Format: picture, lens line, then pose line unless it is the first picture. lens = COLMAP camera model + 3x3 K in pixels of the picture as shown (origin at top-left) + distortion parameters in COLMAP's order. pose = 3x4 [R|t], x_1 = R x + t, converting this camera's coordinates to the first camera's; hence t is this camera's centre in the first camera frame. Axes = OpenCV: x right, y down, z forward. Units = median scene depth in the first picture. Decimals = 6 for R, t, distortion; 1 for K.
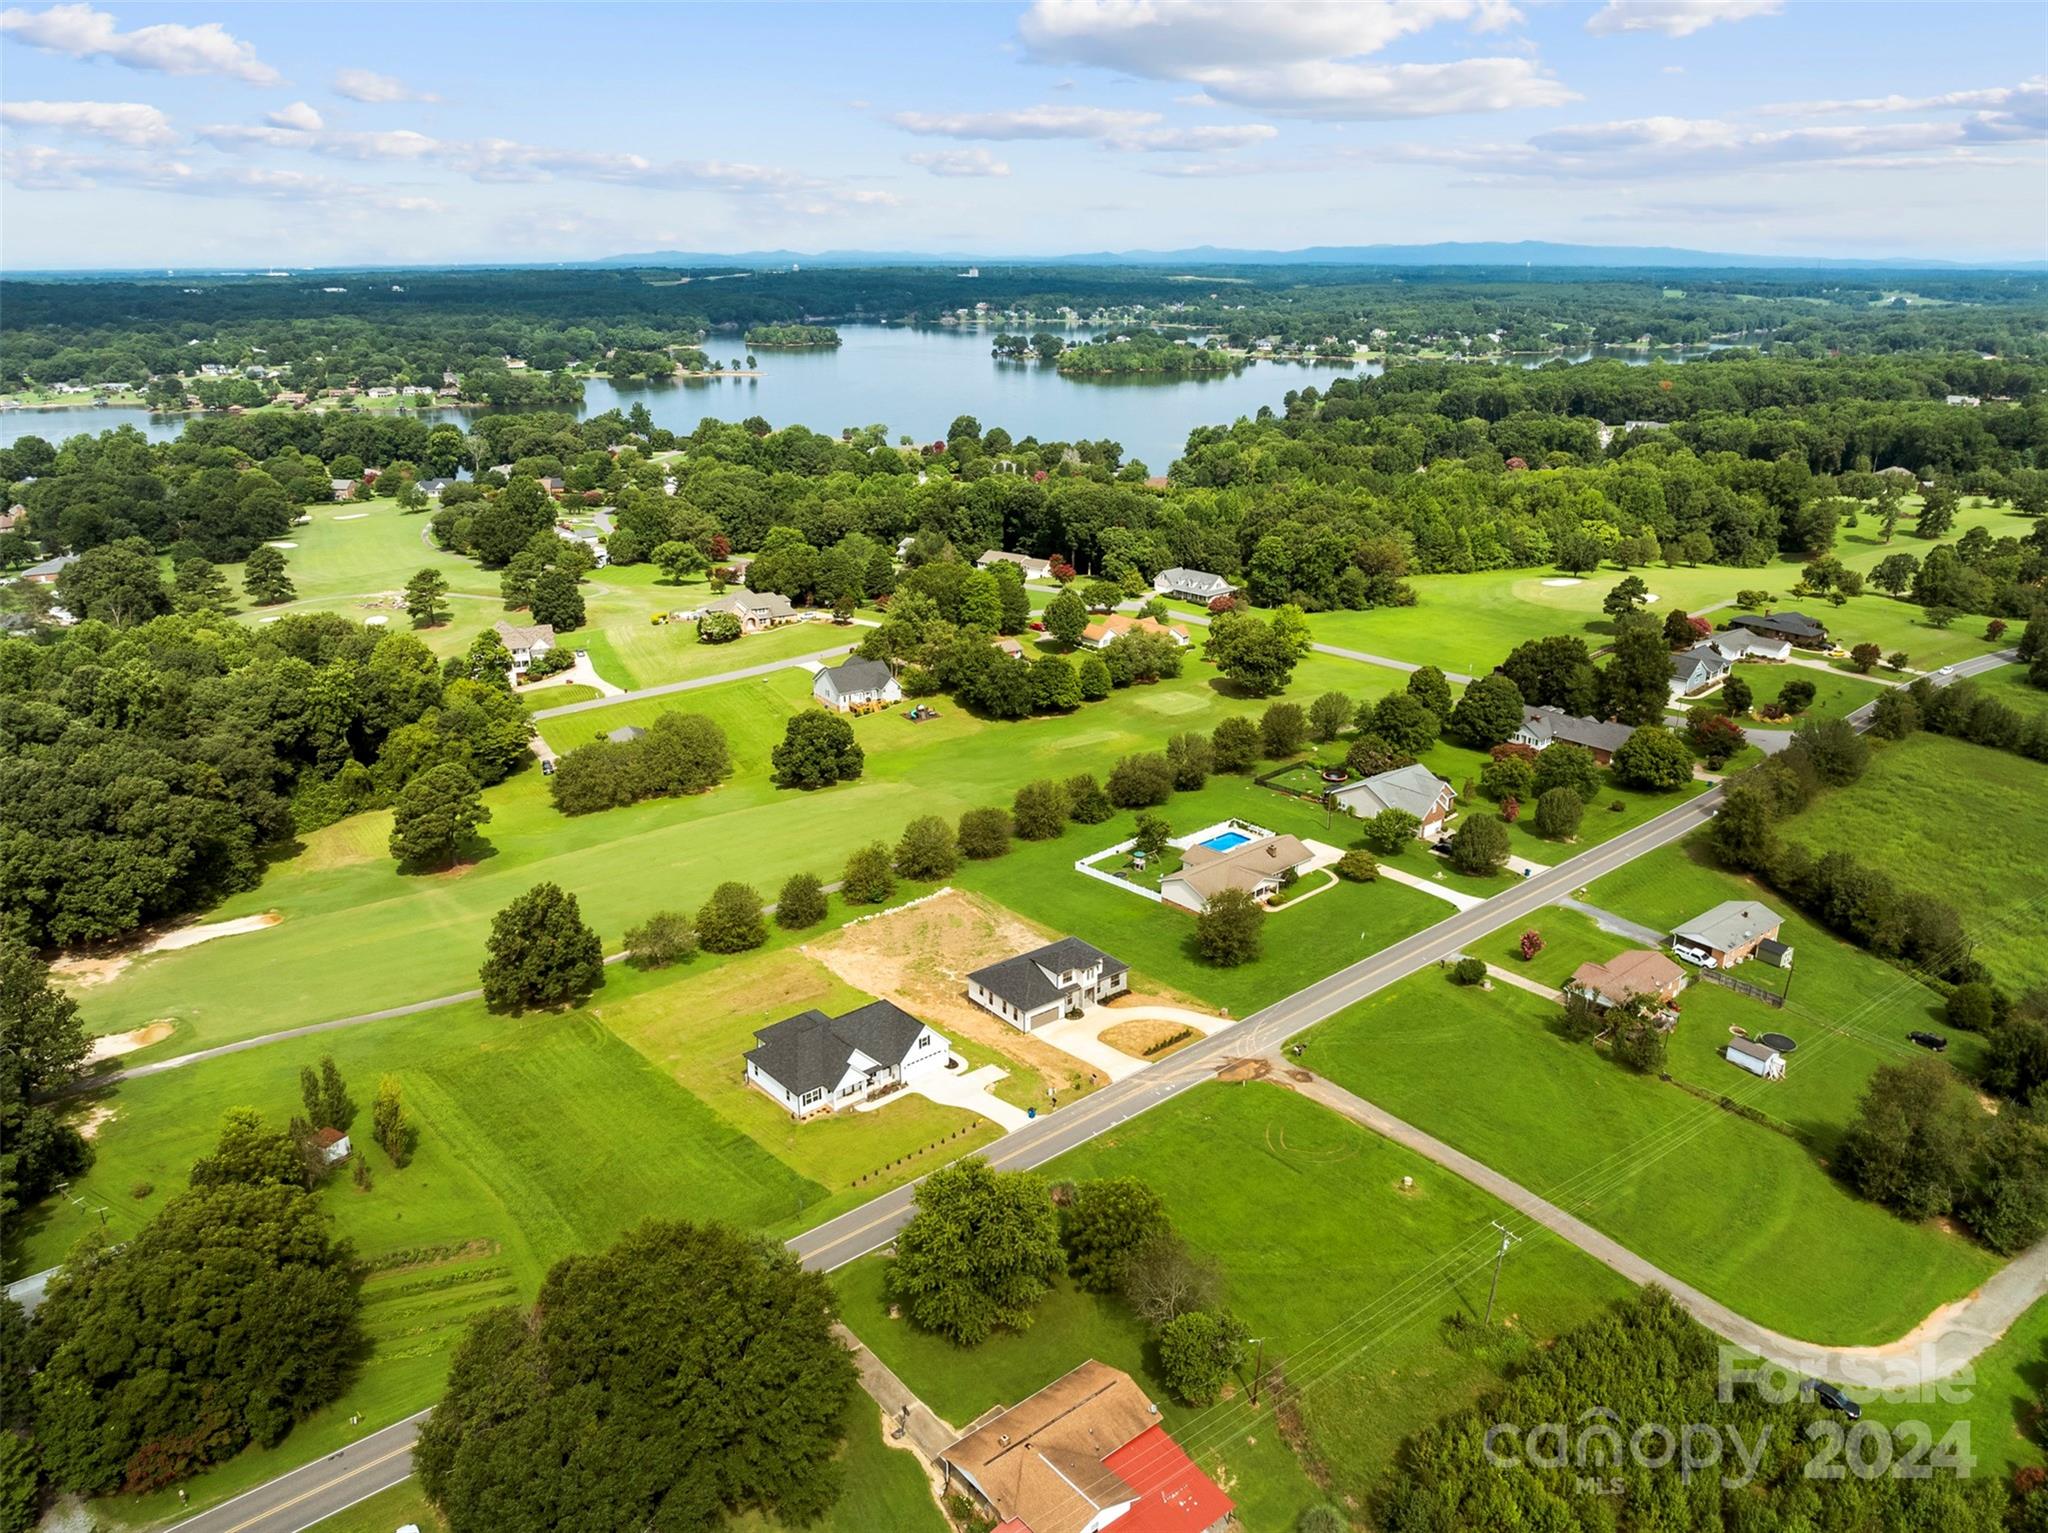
lens RADIAL K [[1438.8, 0, 1027.4], [0, 1438.8, 759.9], [0, 0, 1]] dist [-0.046344, 0.007023]
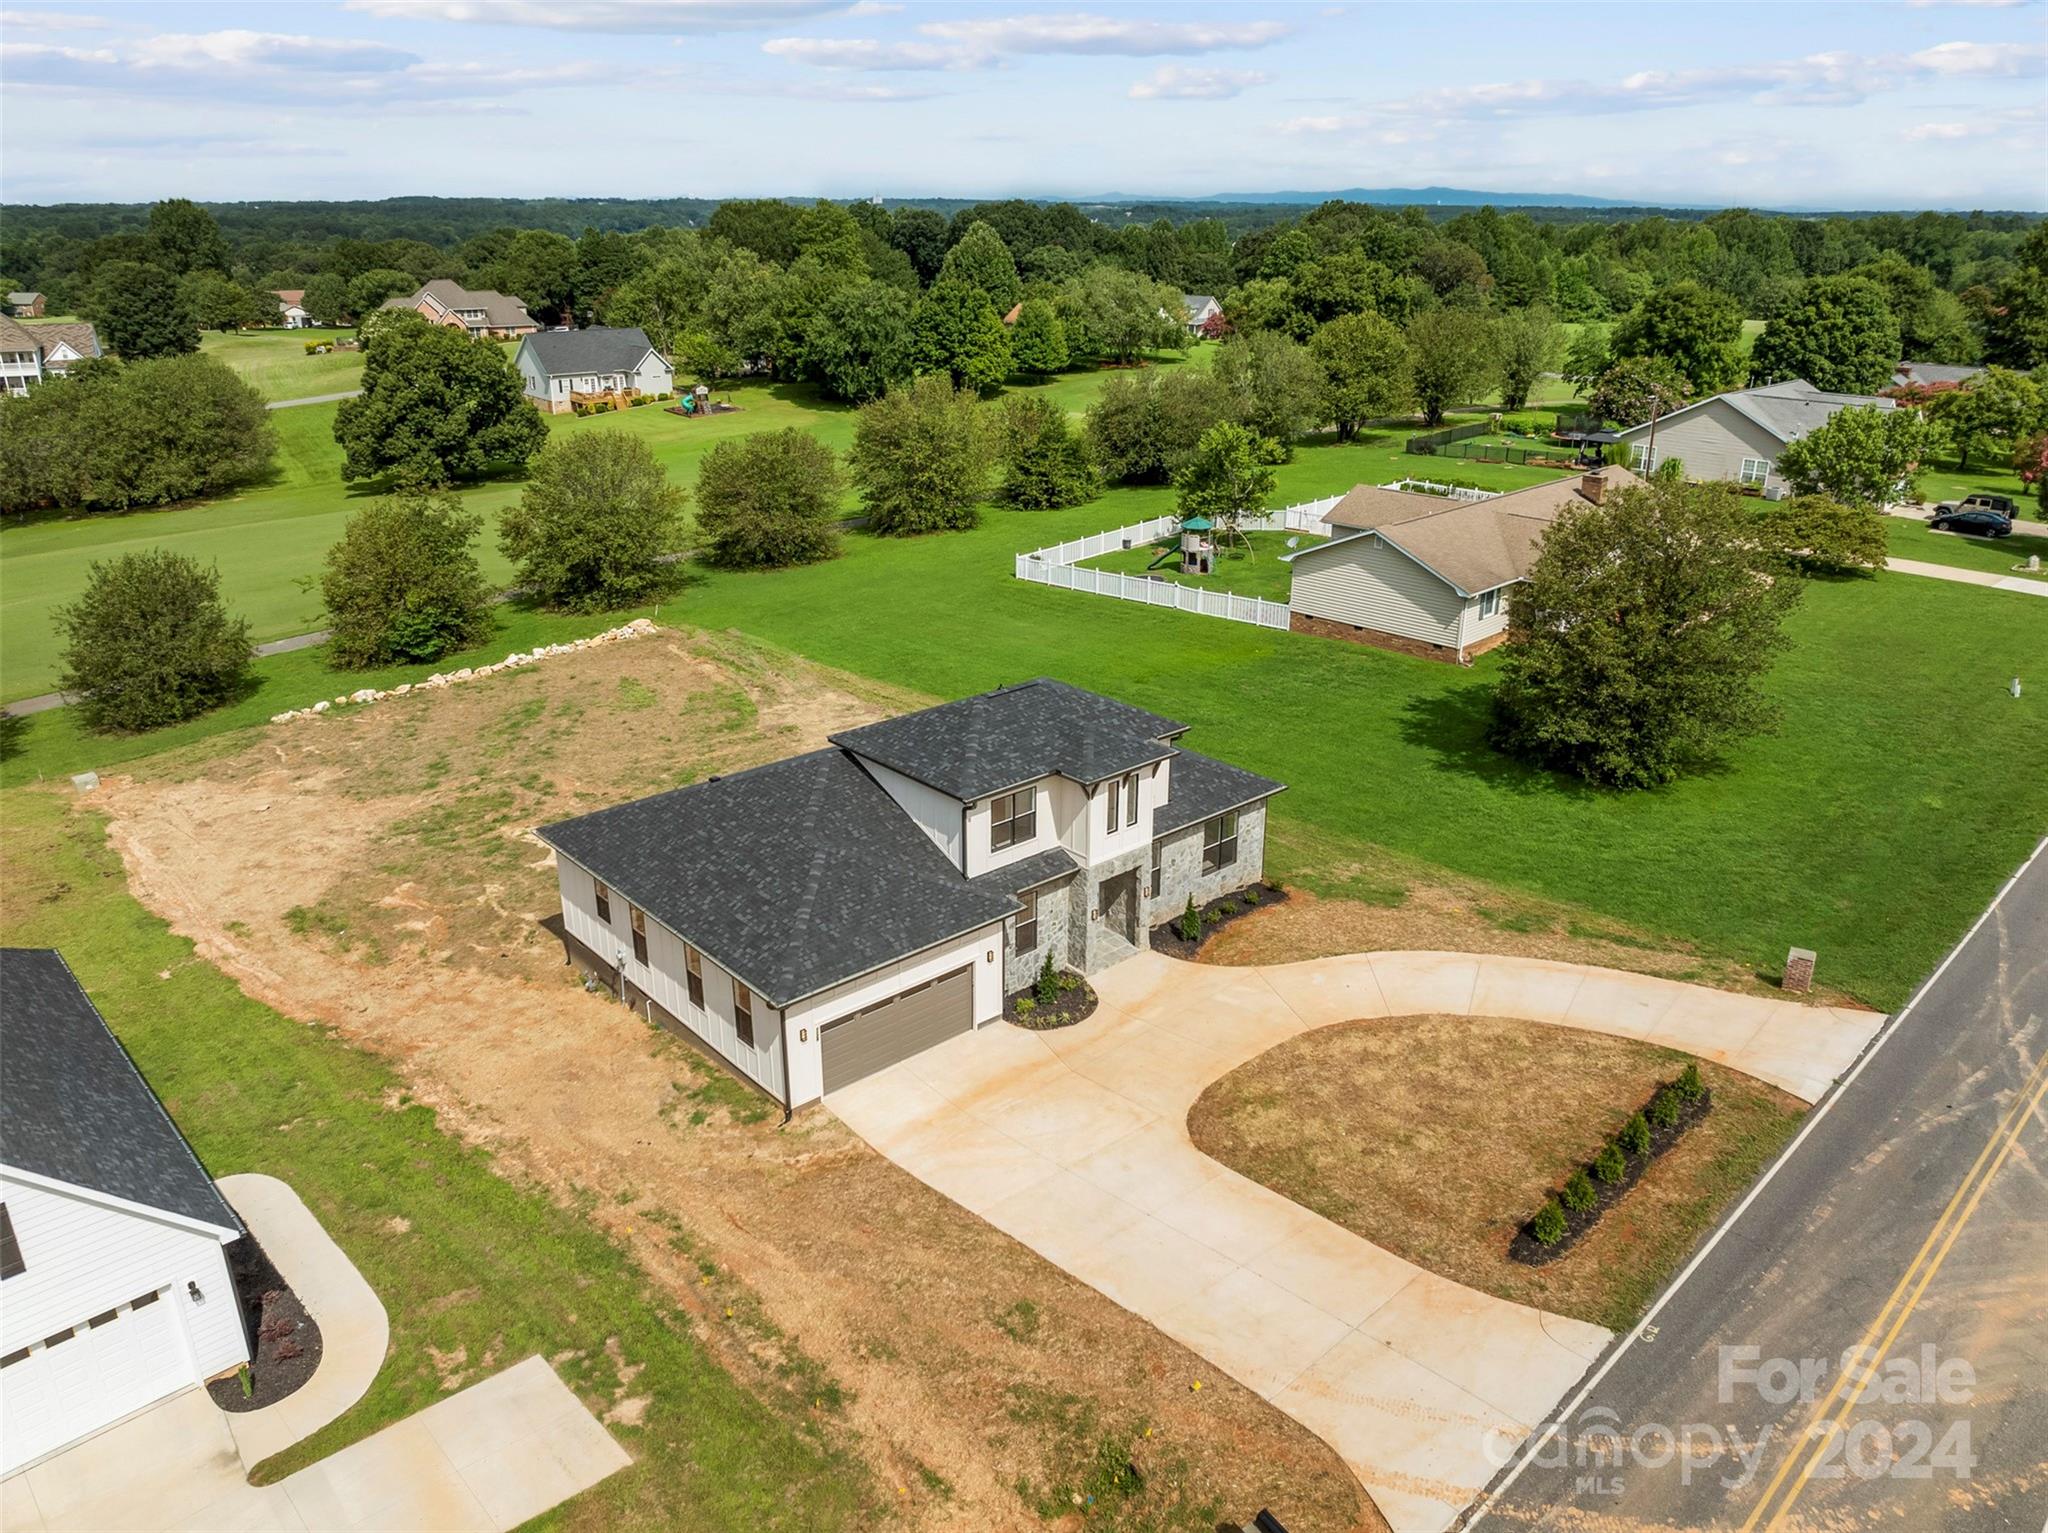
lens RADIAL K [[1438.8, 0, 1027.4], [0, 1438.8, 759.9], [0, 0, 1]] dist [-0.046344, 0.007023]
pose [[0.998163, -0.019674, 0.057296, 0.017736], [0.017702, 0.999240, 0.034717, 0.130938], [-0.057936, -0.033639, 0.997753, 0.769186]]
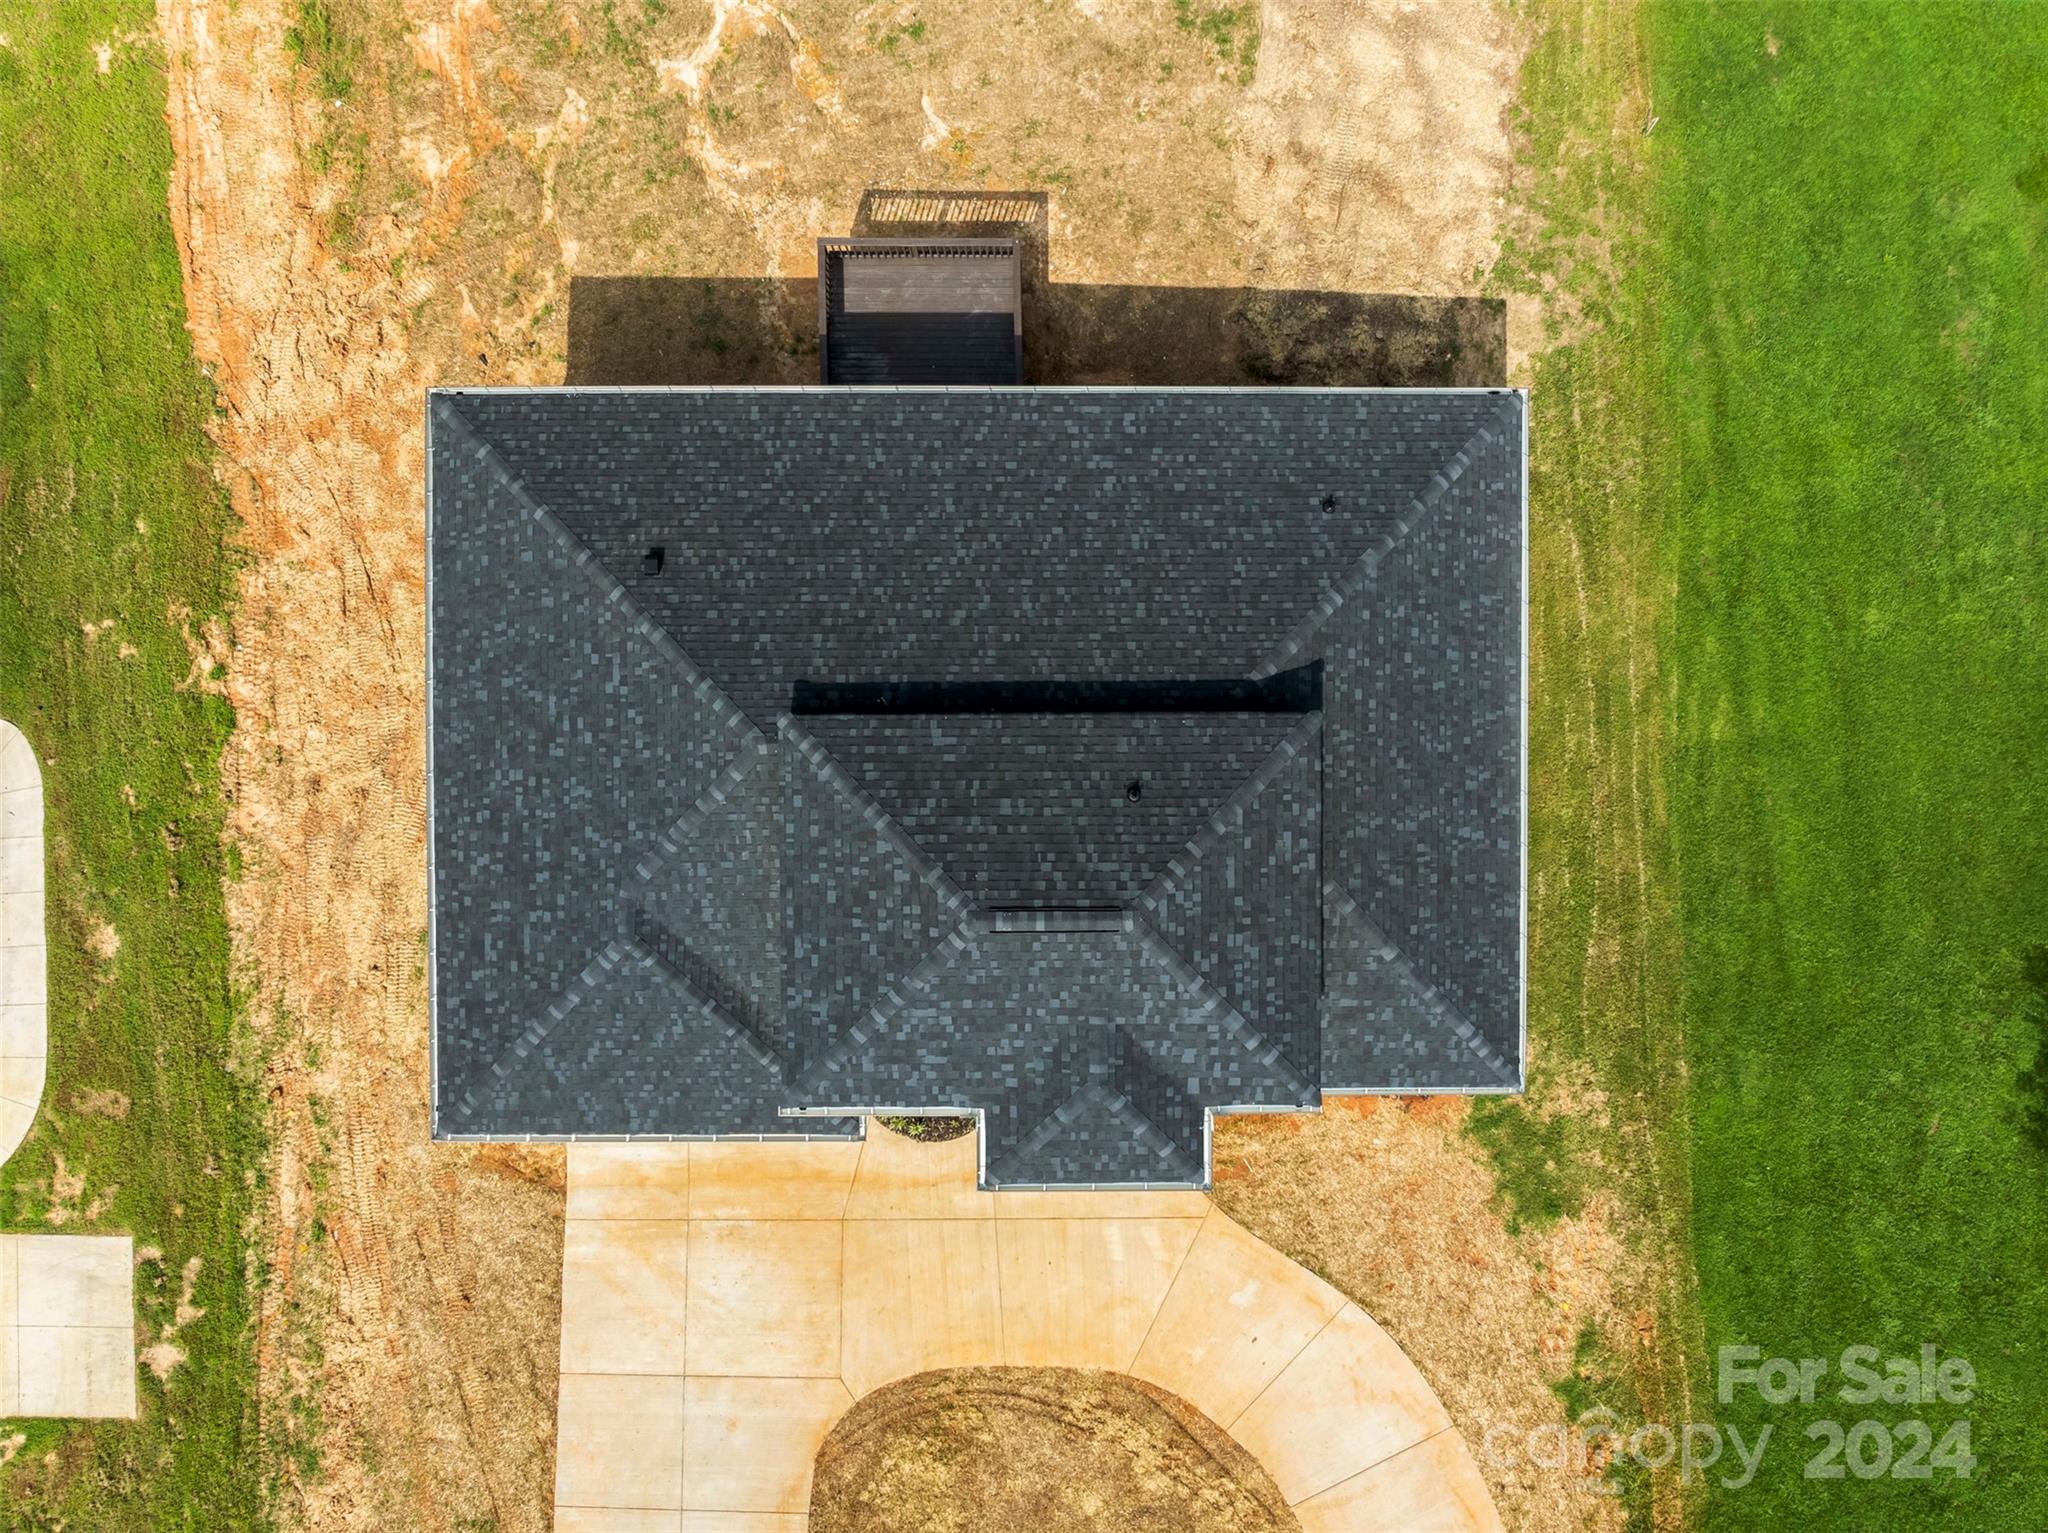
lens RADIAL K [[1438.8, 0, 1027.4], [0, 1438.8, 759.9], [0, 0, 1]] dist [-0.046344, 0.007023]
pose [[0.783955, 0.620508, 0.019618, 0.016115], [-0.214715, 0.241353, 0.946386, 0.025270], [0.582505, -0.746136, 0.322442, 0.949028]]
